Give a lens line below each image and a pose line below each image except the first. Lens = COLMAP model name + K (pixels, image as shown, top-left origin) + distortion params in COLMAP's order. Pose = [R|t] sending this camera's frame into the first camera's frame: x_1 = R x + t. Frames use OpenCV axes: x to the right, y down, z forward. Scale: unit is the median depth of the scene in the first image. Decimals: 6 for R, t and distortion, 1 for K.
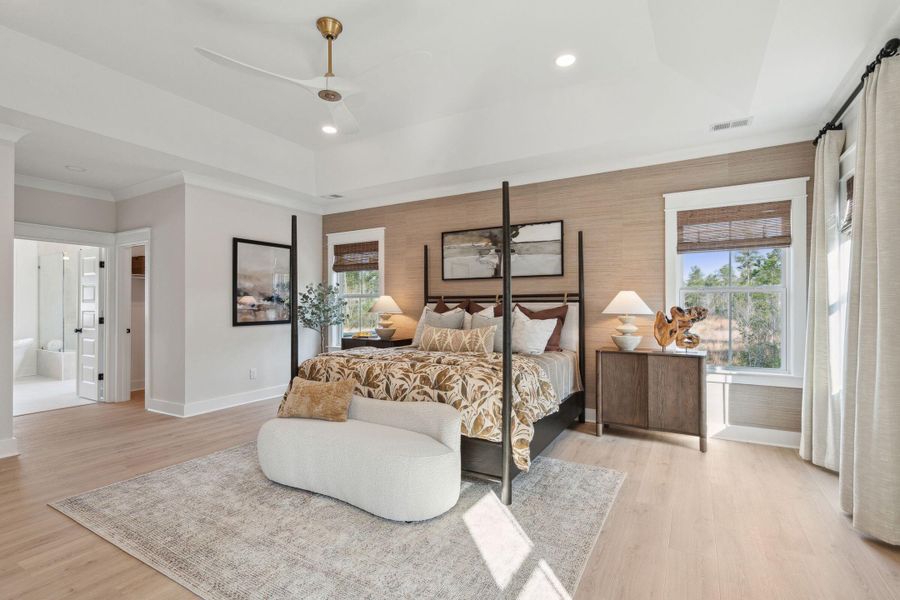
lens RADIAL K [[416.7, 0, 454.5], [0, 416.7, 303.5], [0, 0, 1]] dist [-0.007403, 0.001353]
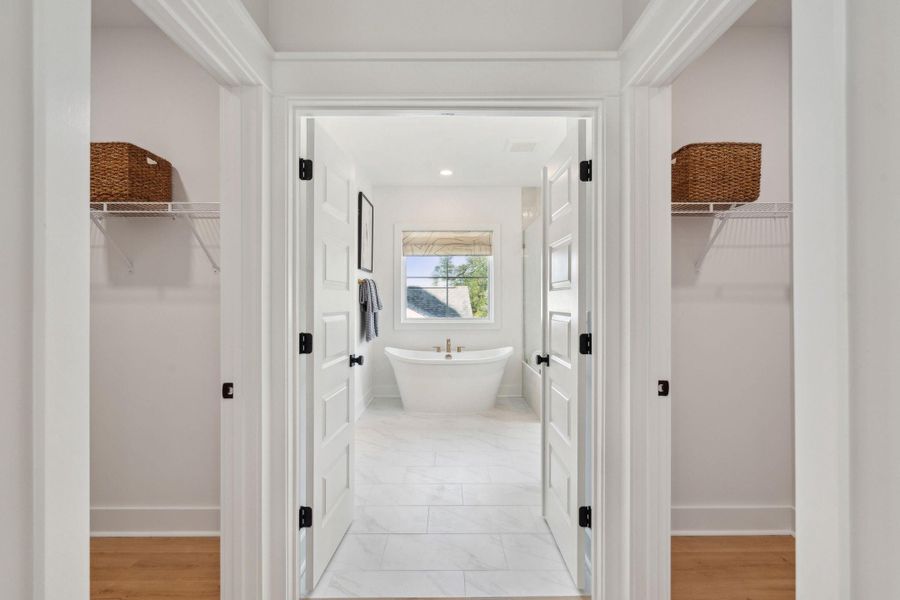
lens RADIAL K [[416.7, 0, 447.8], [0, 416.7, 299.3], [0, 0, 1]] dist [-0.007403, 0.001353]
pose [[0.491296, -0.004930, -0.870979, -0.619351], [0.005928, 0.999980, -0.002316, 0.006728], [0.870972, -0.004026, 0.491316, 0.744375]]
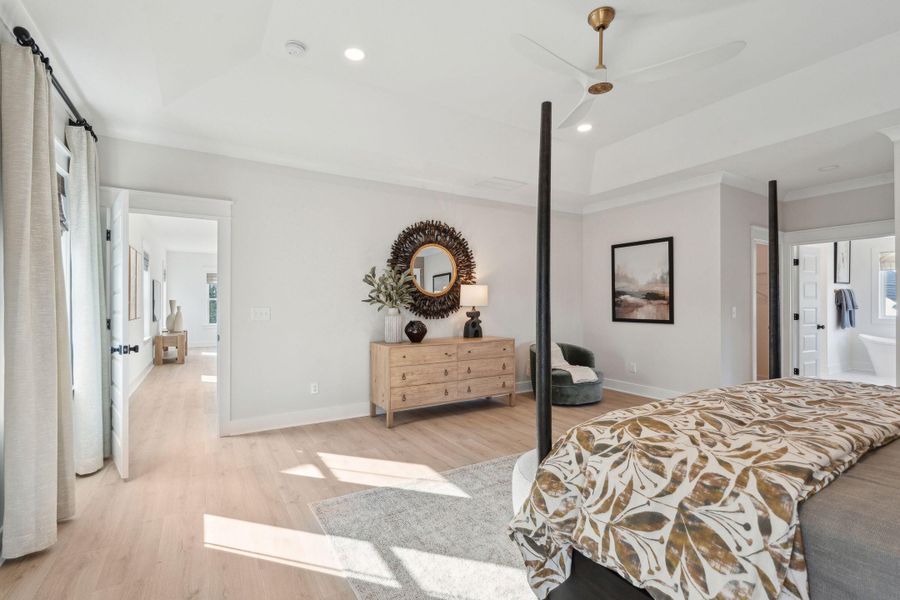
lens RADIAL K [[416.7, 0, 452.7], [0, 416.7, 300.1], [0, 0, 1]] dist [-0.007403, 0.001353]
pose [[-0.478794, -0.004917, -0.877913, 0.342335], [0.005019, 0.999953, -0.008338, 0.002459], [0.877913, -0.008398, -0.478747, 0.553713]]
